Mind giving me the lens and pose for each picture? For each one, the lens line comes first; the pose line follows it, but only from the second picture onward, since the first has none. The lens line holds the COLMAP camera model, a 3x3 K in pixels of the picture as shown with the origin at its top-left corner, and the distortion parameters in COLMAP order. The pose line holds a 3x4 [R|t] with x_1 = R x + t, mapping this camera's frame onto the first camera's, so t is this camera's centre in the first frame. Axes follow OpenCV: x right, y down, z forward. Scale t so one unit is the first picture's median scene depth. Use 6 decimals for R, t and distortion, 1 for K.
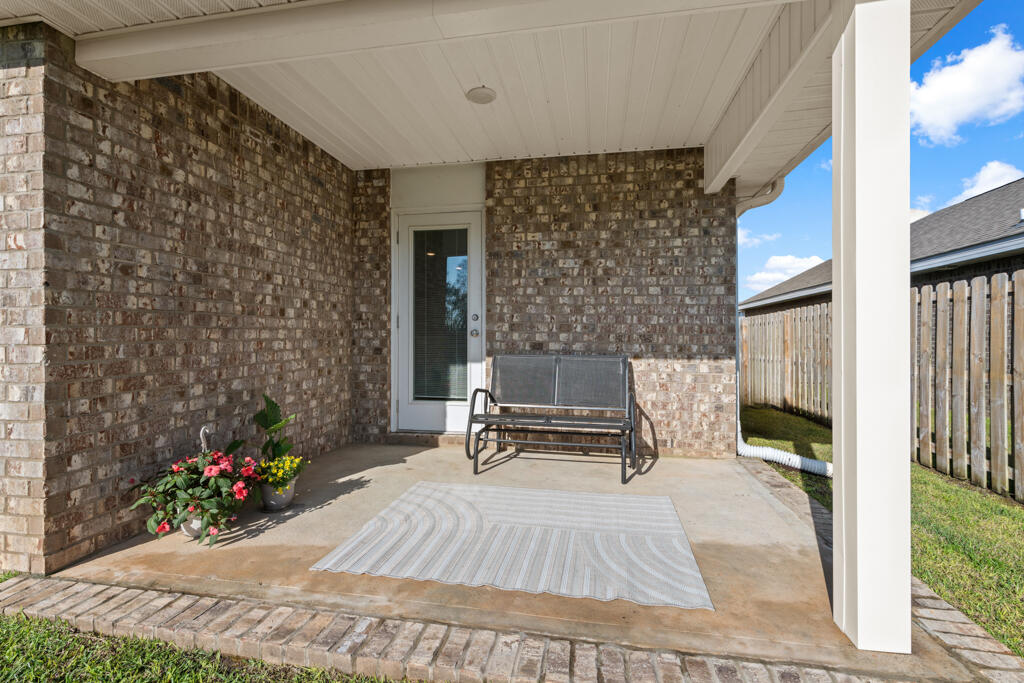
lens RADIAL K [[464.4, 0, 515.8], [0, 464.4, 341.8], [0, 0, 1]] dist [0.000495, 0.000481]
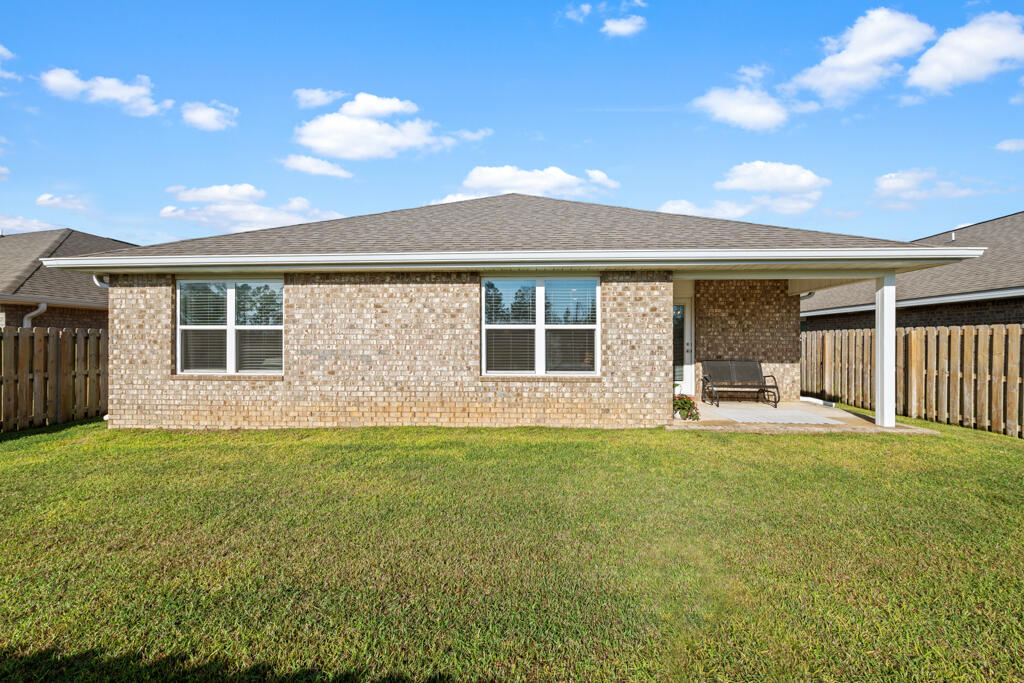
lens RADIAL K [[407.1, 0, 516.8], [0, 407.1, 342.9], [0, 0, 1]] dist [0.002109, -0.001594]
pose [[0.992039, -0.000239, 0.125929, -1.283402], [0.000387, 0.999999, -0.001152, -0.062478], [-0.125929, 0.001191, 0.992039, -0.962132]]
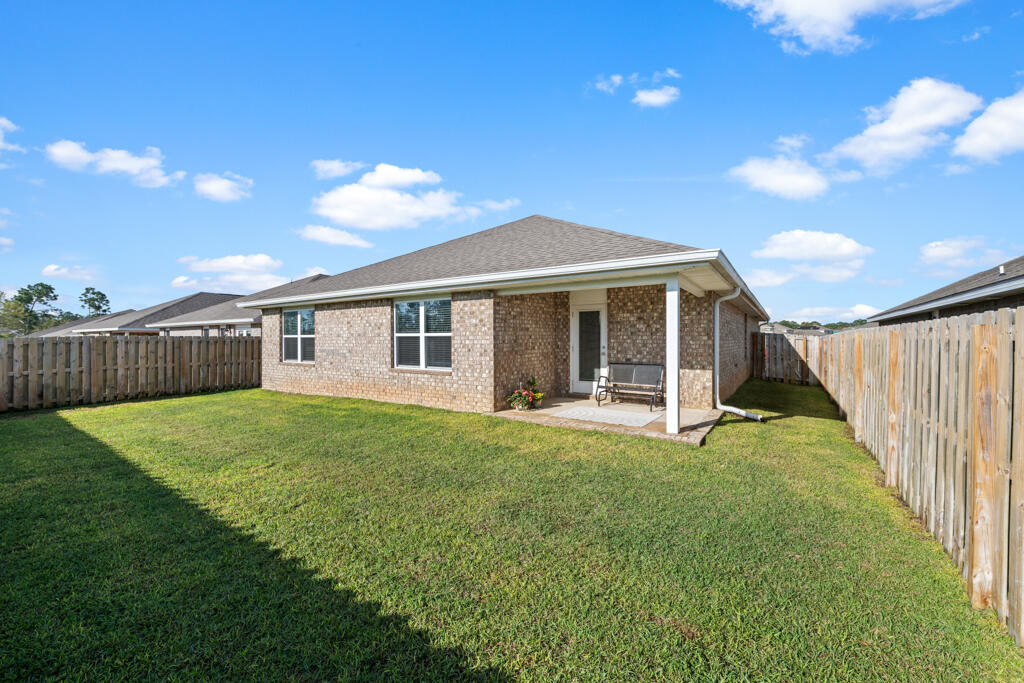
lens RADIAL K [[407.1, 0, 516.8], [0, 407.1, 342.9], [0, 0, 1]] dist [0.002109, -0.001594]
pose [[0.919047, 0.001244, -0.394145, 0.366439], [-0.000482, 0.999998, 0.002032, -0.087051], [0.394147, -0.001678, 0.919046, -1.247827]]
